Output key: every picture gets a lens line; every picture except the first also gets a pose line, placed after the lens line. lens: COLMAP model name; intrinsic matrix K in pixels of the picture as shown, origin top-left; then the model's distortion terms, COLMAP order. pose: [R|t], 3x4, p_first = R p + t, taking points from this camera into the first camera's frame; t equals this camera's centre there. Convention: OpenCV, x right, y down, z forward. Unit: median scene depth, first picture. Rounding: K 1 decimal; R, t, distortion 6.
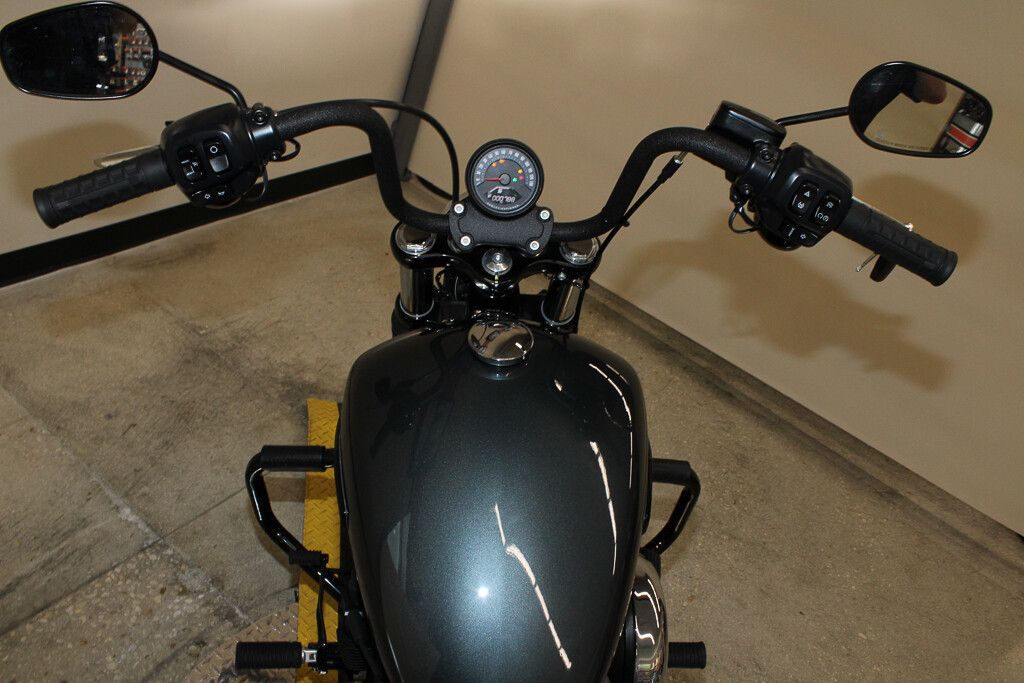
lens RADIAL K [[855.0, 0, 513.4], [0, 855.0, 351.5], [0, 0, 1]] dist [-0.157499, 0.130179]
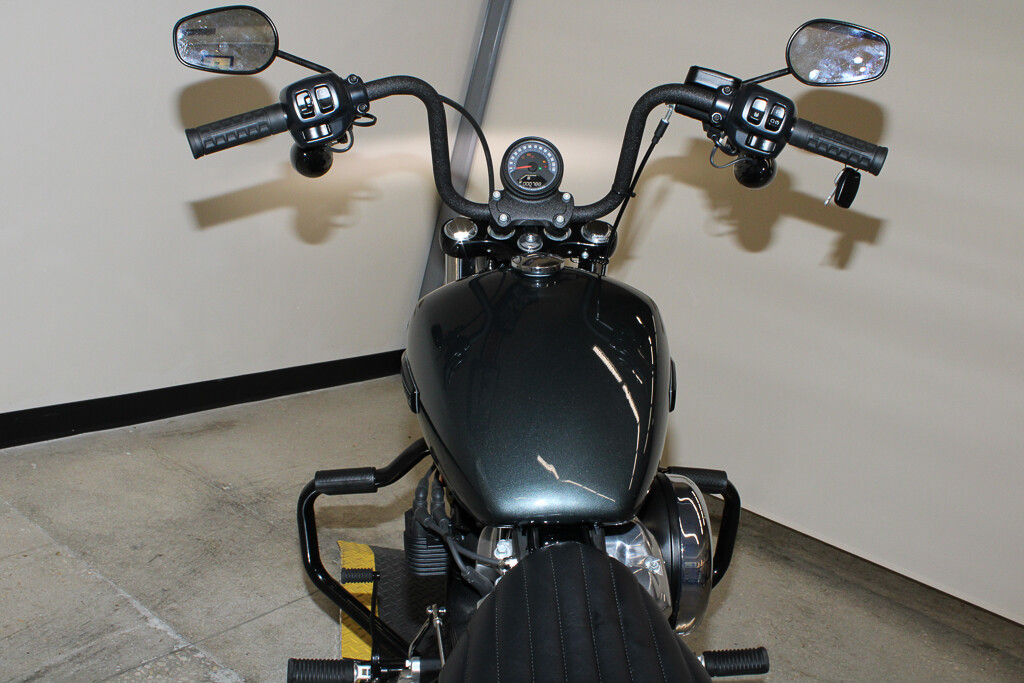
lens RADIAL K [[1011.1, 0, 512.0], [0, 1011.1, 341.5], [0, 0, 1]] dist [-0.124481, 0.118641]
pose [[0.997832, -0.064908, -0.010910, -0.023388], [0.057022, 0.935302, -0.349225, 0.319813], [0.032871, 0.347845, 0.936976, -0.172782]]
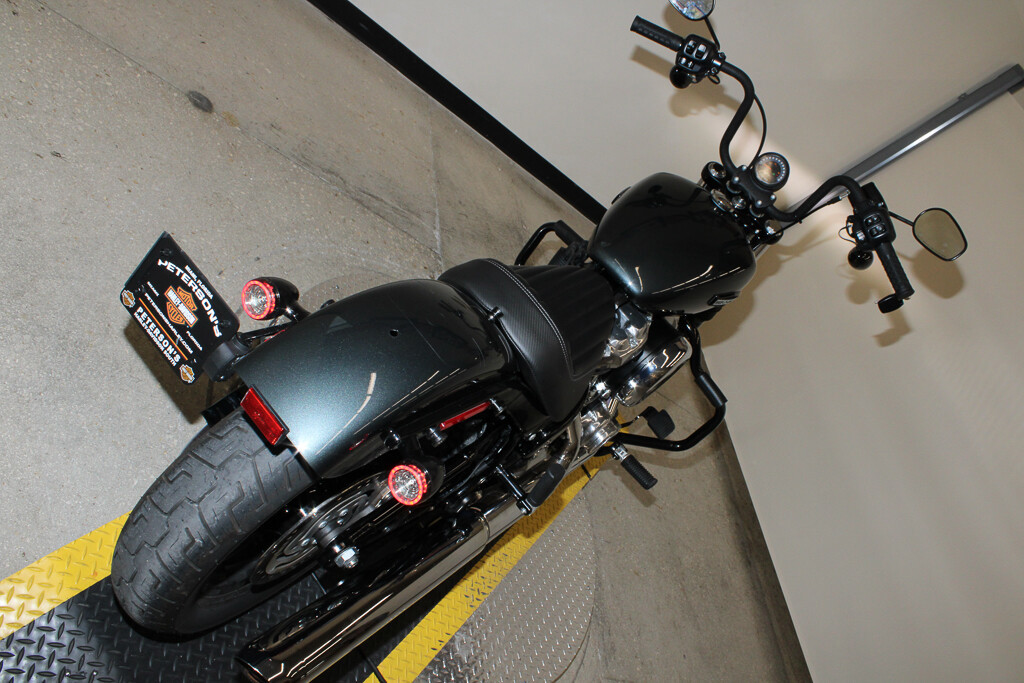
lens RADIAL K [[859.2, 0, 512.0], [0, 859.2, 341.5], [0, 0, 1]] dist [-0.167207, 0.142252]
pose [[0.671877, 0.682205, -0.288404, 0.259731], [-0.737705, 0.651139, -0.178351, 0.530517], [0.066119, 0.332588, 0.940752, -0.496520]]
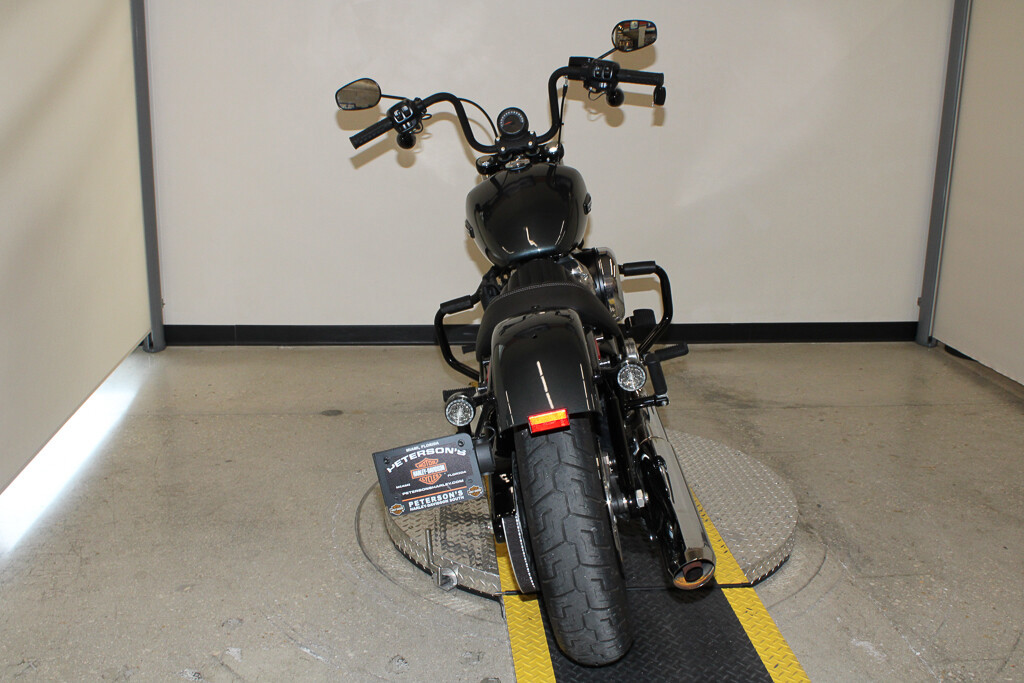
lens RADIAL K [[1039.5, 0, 514.5], [0, 1039.5, 384.2], [0, 0, 1]] dist [-0.161745, 0.179548]
pose [[0.954840, -0.258627, -0.146261, 0.140308], [0.196328, 0.918678, -0.342763, 0.904012], [0.223015, 0.298569, 0.927966, -0.928578]]
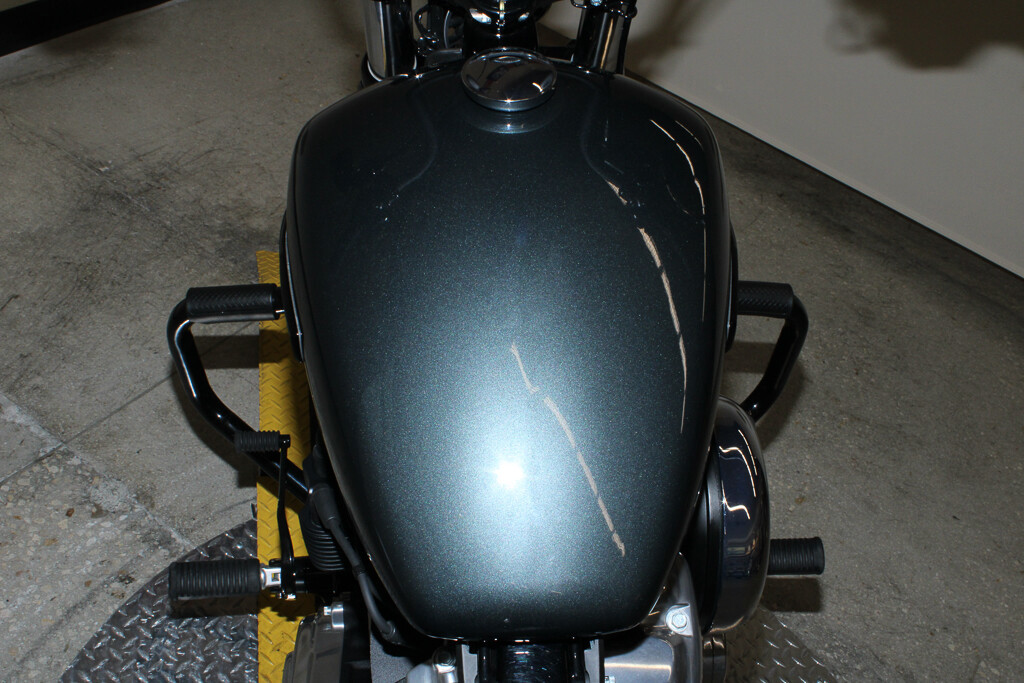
lens RADIAL K [[1152.8, 0, 514.8], [0, 1152.8, 355.8], [0, 0, 1]] dist [-0.083061, 0.064303]
pose [[0.998423, -0.046053, -0.032092, 0.004497], [0.049426, 0.992280, 0.113747, 0.055528], [0.026606, -0.115154, 0.992991, 0.032477]]
